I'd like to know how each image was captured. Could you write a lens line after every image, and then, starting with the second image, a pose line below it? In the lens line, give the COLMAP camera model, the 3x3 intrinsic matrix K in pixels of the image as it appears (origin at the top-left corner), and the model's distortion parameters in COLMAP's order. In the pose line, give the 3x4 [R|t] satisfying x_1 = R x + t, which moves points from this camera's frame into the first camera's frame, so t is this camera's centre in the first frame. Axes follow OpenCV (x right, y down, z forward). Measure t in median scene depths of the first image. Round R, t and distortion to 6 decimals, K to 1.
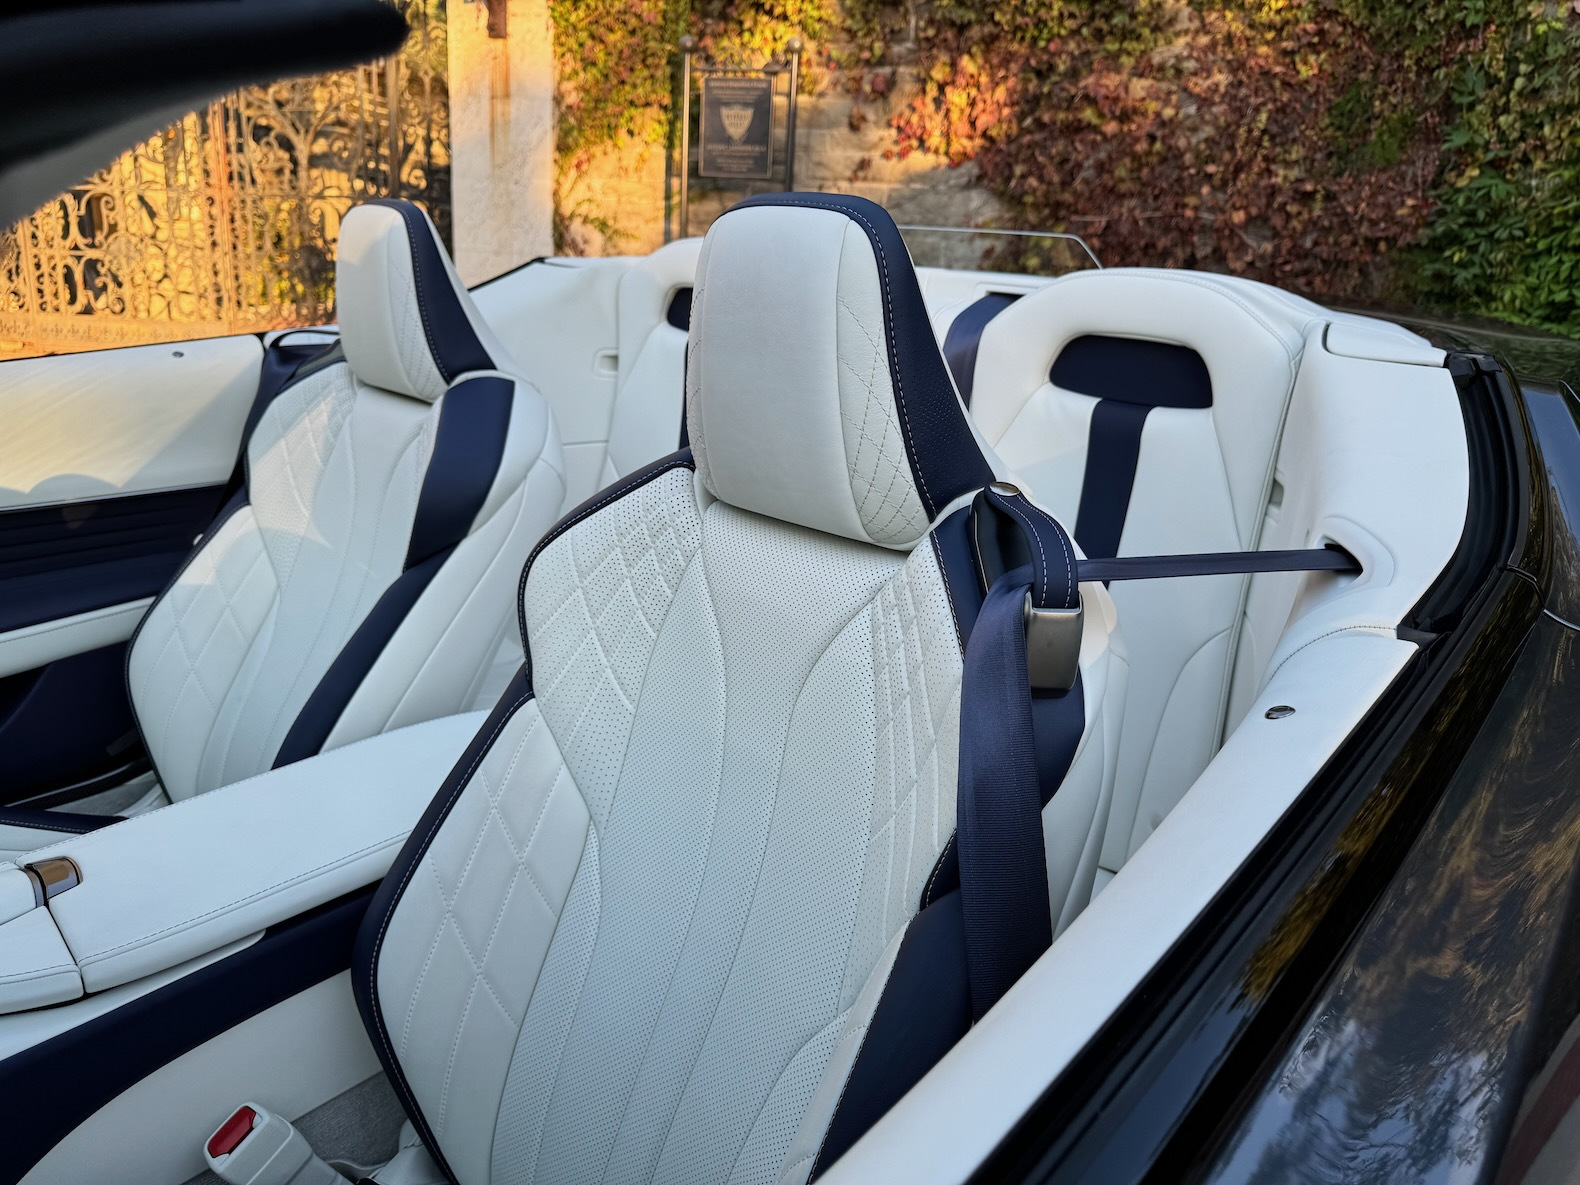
lens RADIAL K [[1152.5, 0, 782.2], [0, 1152.5, 592.3], [0, 0, 1]] dist [-0.003235, 0.001003]
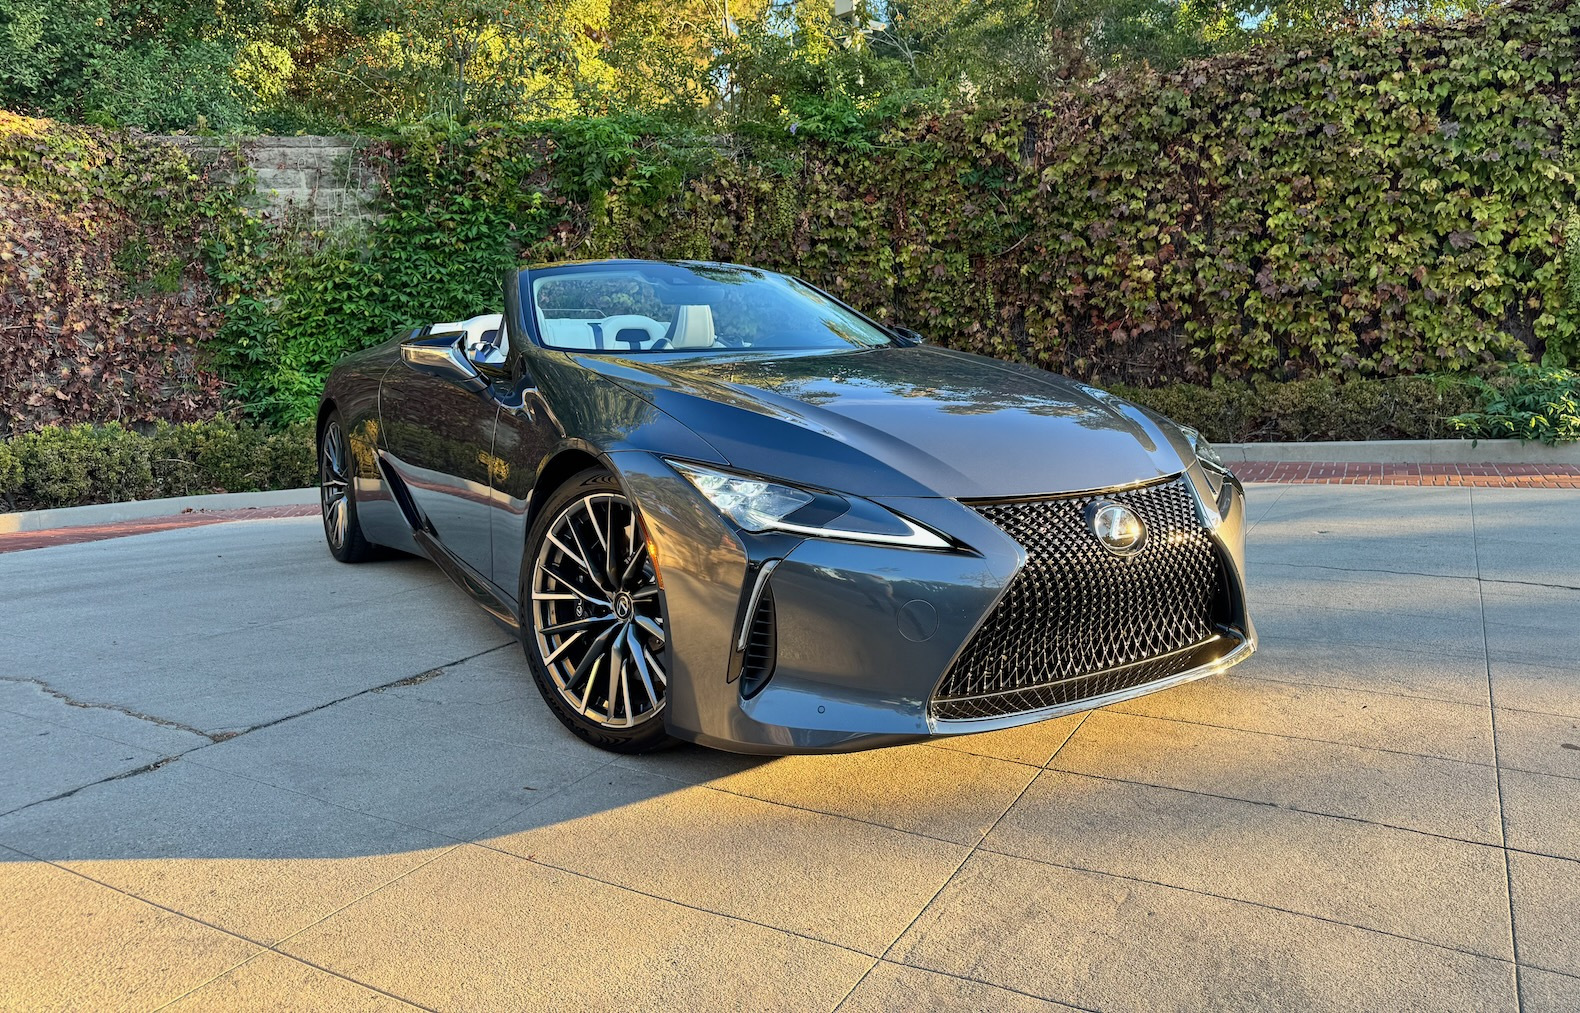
lens RADIAL K [[1150.0, 0, 801.7], [0, 1150.0, 411.1], [0, 0, 1]] dist [0.068190, -0.072775]
pose [[0.213071, -0.094210, 0.972484, -0.802715], [0.341901, 0.939598, 0.016113, 0.050384], [-0.915262, 0.329060, 0.232412, -0.107813]]
